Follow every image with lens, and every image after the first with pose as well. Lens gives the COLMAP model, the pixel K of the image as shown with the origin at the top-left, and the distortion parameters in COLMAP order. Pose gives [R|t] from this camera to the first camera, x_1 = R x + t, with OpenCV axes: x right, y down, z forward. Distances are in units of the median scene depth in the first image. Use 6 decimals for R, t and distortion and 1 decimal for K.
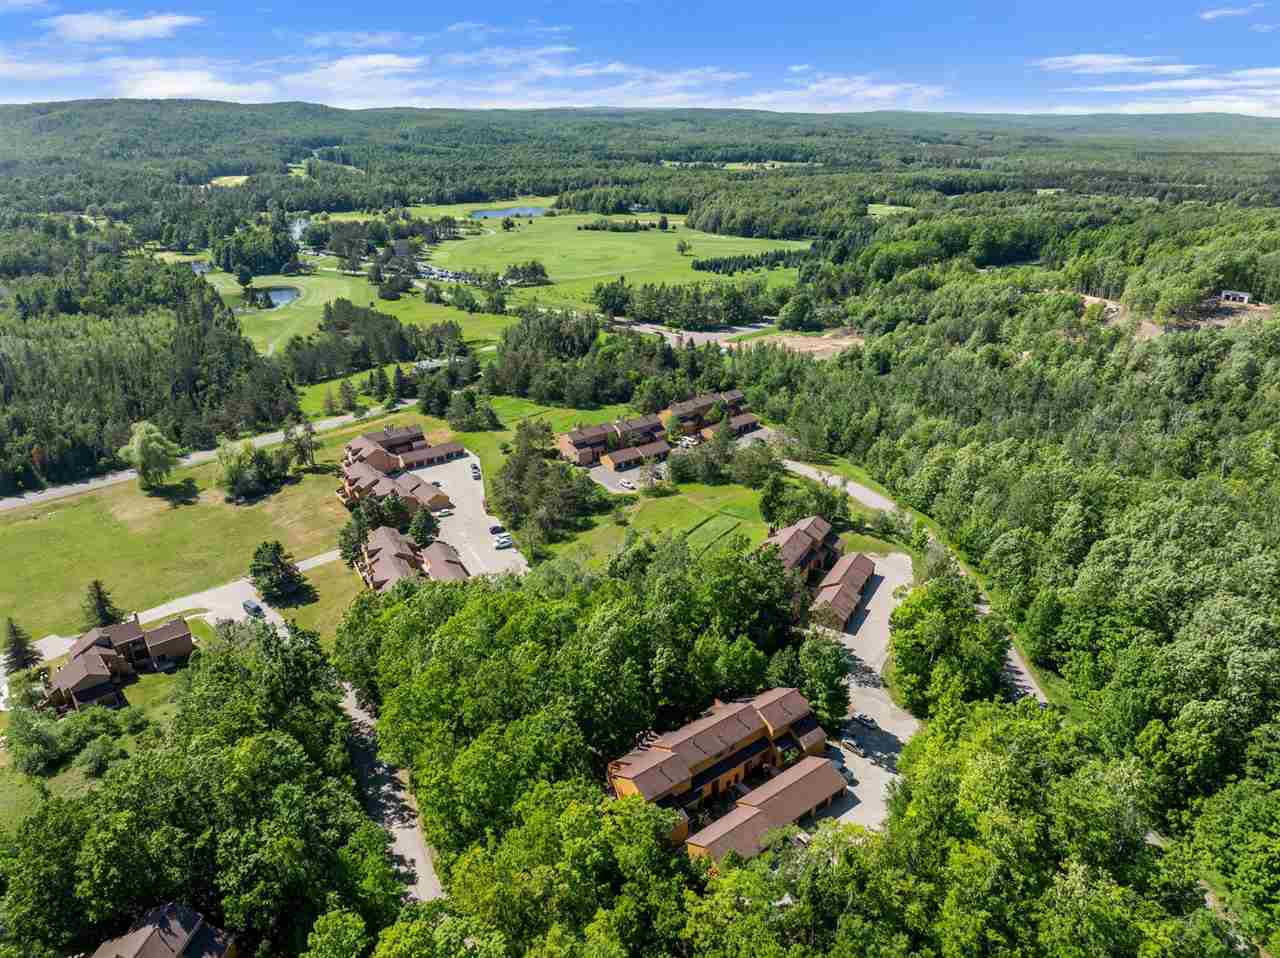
lens RADIAL K [[886.5, 0, 645.9], [0, 886.5, 475.4], [0, 0, 1]] dist [-0.025185, 0.004529]
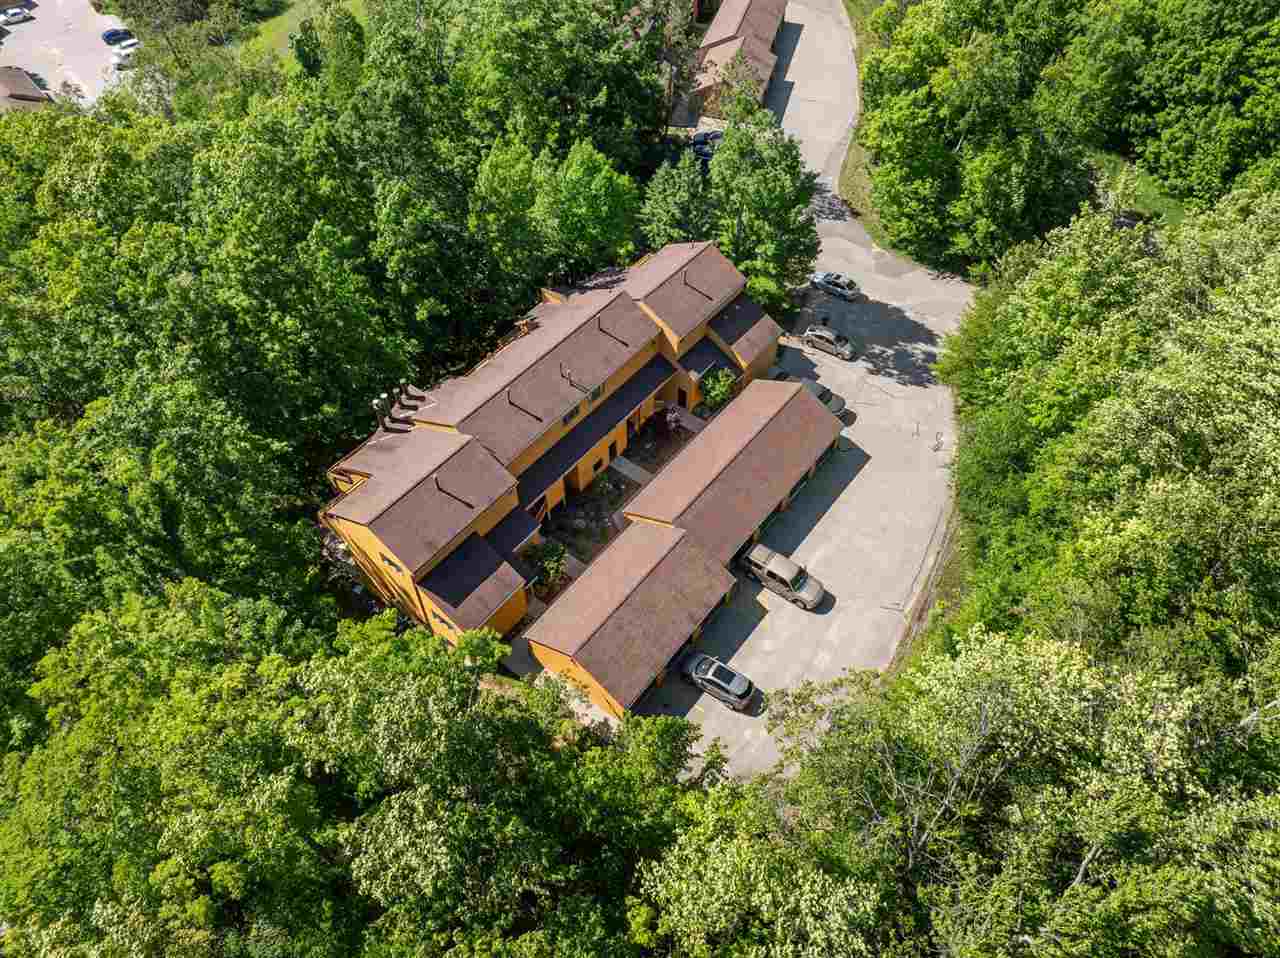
lens RADIAL K [[886.5, 0, 653.7], [0, 886.5, 469.0], [0, 0, 1]] dist [-0.025185, 0.004529]
pose [[0.969277, -0.180388, 0.167221, 0.040673], [0.082209, 0.878315, 0.470961, 0.123429], [-0.231828, -0.442744, 0.866160, 0.547954]]
